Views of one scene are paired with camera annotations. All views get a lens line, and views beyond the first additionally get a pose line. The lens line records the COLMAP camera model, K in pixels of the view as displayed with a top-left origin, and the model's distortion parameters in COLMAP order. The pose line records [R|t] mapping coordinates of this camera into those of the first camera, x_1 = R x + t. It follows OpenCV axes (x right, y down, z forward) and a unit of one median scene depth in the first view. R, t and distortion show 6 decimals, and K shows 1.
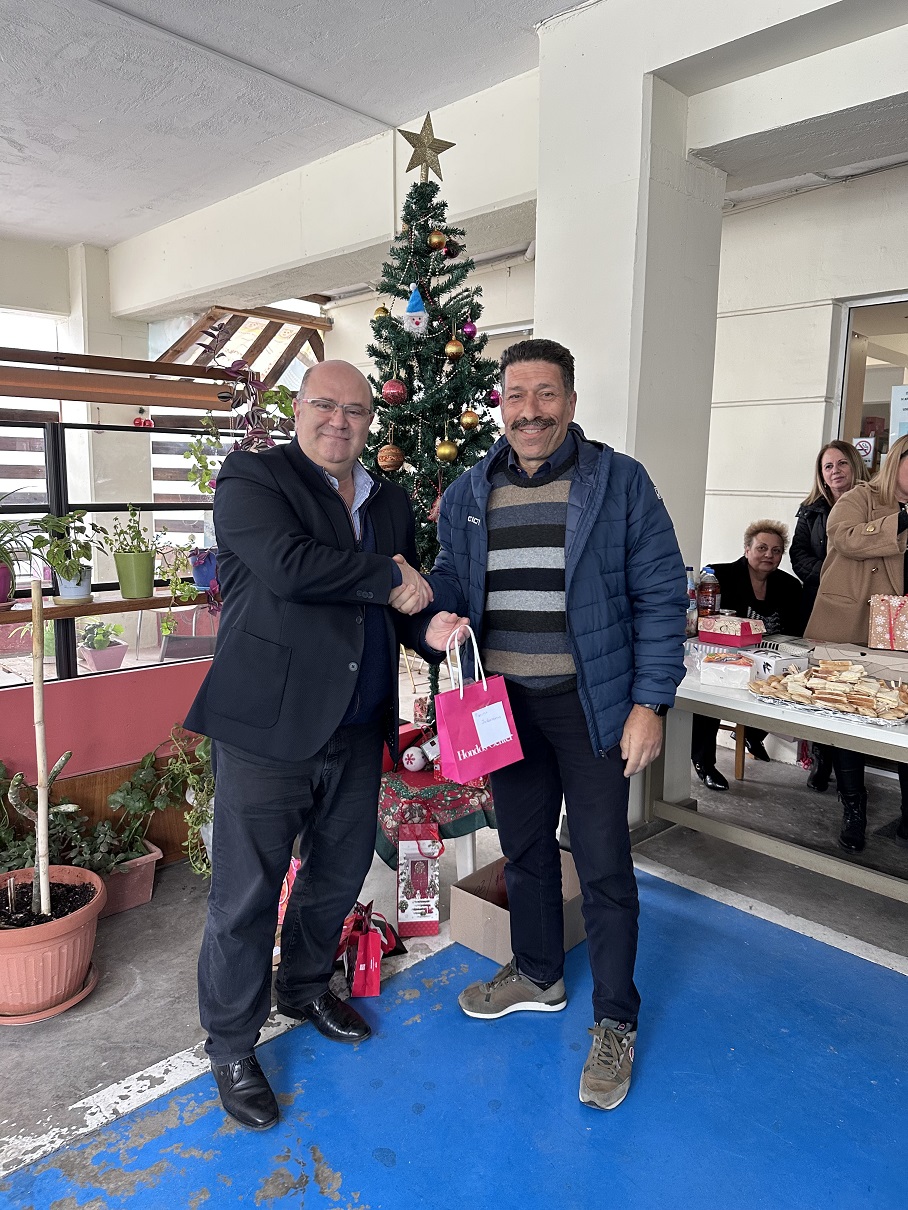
lens RADIAL K [[849.4, 0, 447.8], [0, 849.4, 603.8], [0, 0, 1]] dist [0.025806, -0.030174]
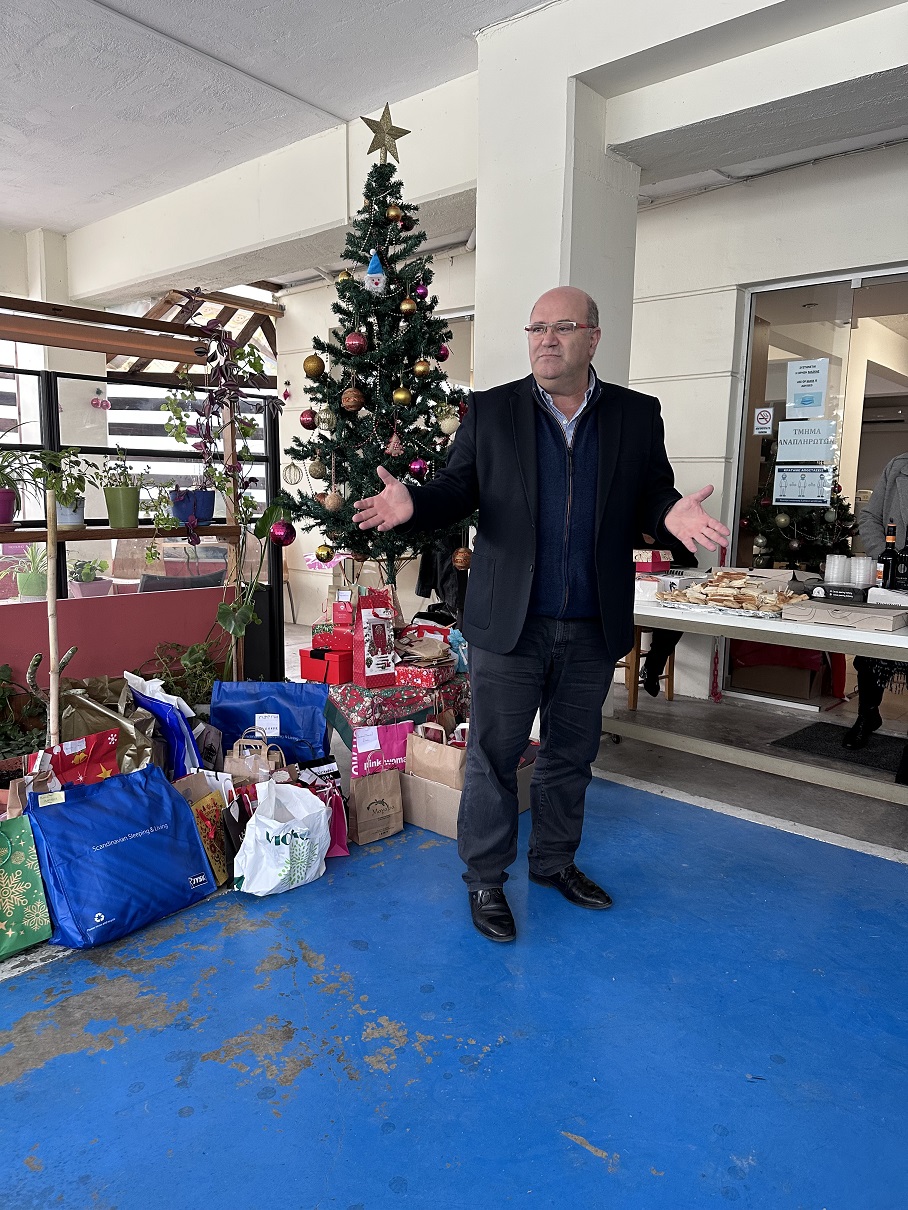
lens RADIAL K [[849.4, 0, 447.3], [0, 849.4, 612.3], [0, 0, 1]] dist [0.025806, -0.030174]
pose [[0.997720, -0.006202, 0.067210, -0.016934], [0.006333, 0.999978, -0.001735, 0.108149], [-0.067198, 0.002157, 0.997737, -0.147090]]
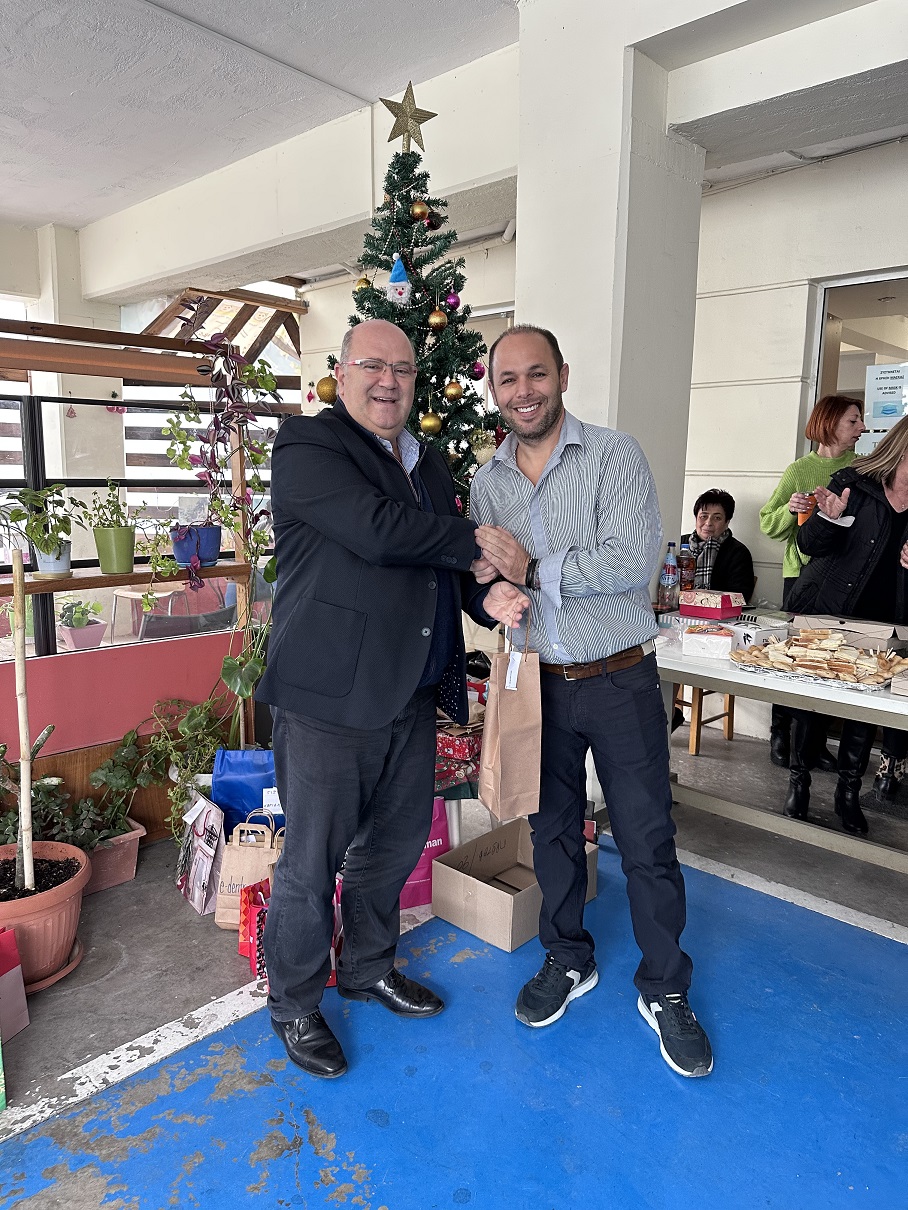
lens RADIAL K [[849.4, 0, 447.3], [0, 849.4, 605.7], [0, 0, 1]] dist [0.025806, -0.030174]
pose [[0.999525, -0.005959, 0.030237, -0.012273], [0.005661, 0.999935, 0.009921, 0.022912], [-0.030294, -0.009745, 0.999494, 0.000112]]
